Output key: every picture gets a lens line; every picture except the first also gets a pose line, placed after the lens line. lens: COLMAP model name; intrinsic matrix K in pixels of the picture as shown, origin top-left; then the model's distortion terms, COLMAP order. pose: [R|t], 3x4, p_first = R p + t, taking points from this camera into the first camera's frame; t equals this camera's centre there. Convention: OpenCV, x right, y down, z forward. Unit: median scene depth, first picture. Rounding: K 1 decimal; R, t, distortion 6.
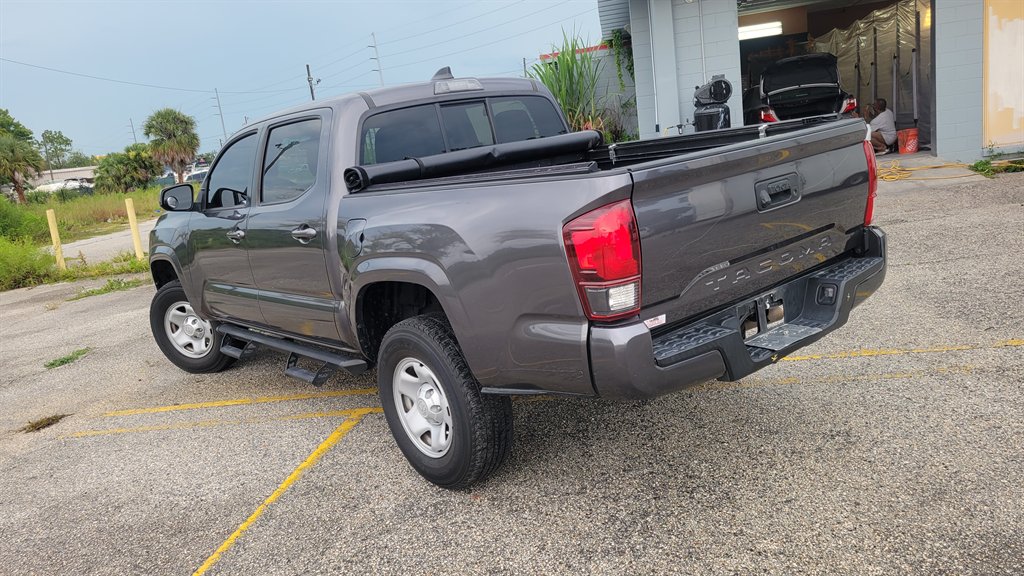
lens RADIAL K [[765.1, 0, 512.0], [0, 765.1, 285.6], [0, 0, 1]] dist [0.064075, -0.046276]
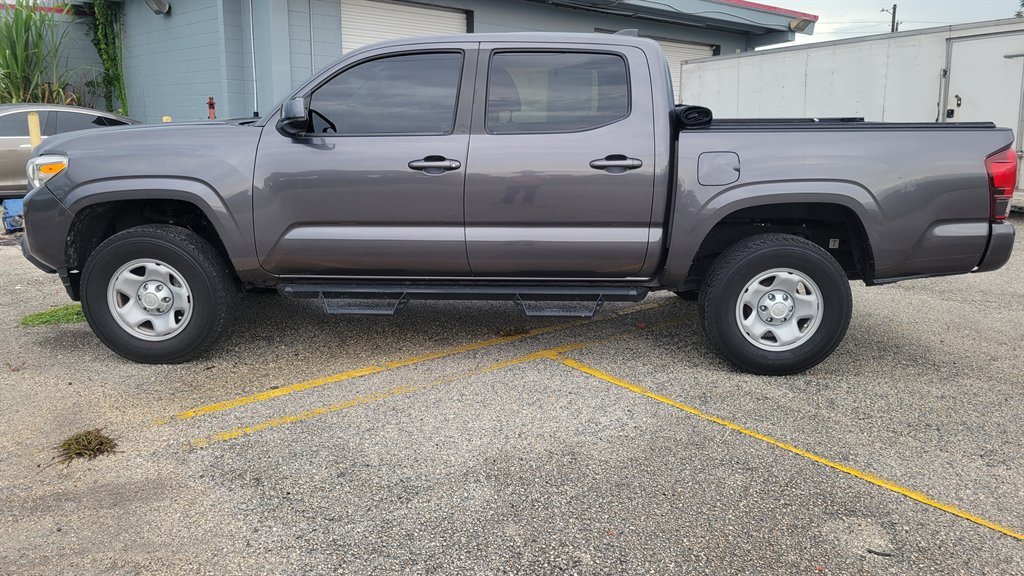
lens RADIAL K [[765.1, 0, 511.7], [0, 765.1, 263.1], [0, 0, 1]] dist [0.064075, -0.046276]
pose [[0.648430, -0.003240, 0.761268, -0.747113], [0.044496, 0.998443, -0.033651, 0.060195], [-0.759973, 0.055693, 0.647564, 0.296992]]
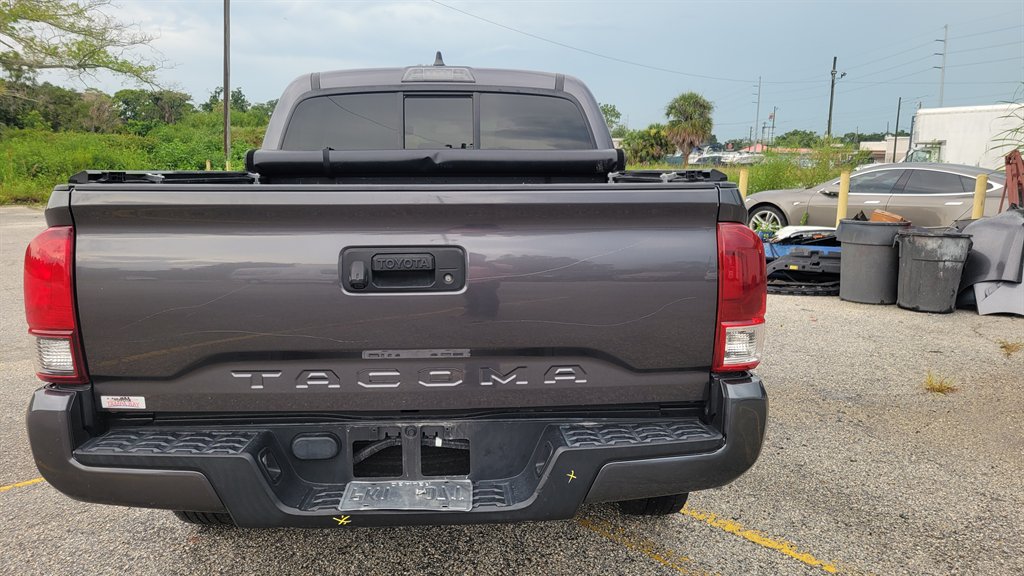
lens RADIAL K [[765.1, 0, 522.2], [0, 765.1, 290.3], [0, 0, 1]] dist [0.064075, -0.046276]
pose [[0.783589, 0.237258, -0.574192, 0.377949], [-0.227050, 0.969640, 0.090809, -0.089245], [0.578304, 0.059213, 0.813669, 0.265274]]
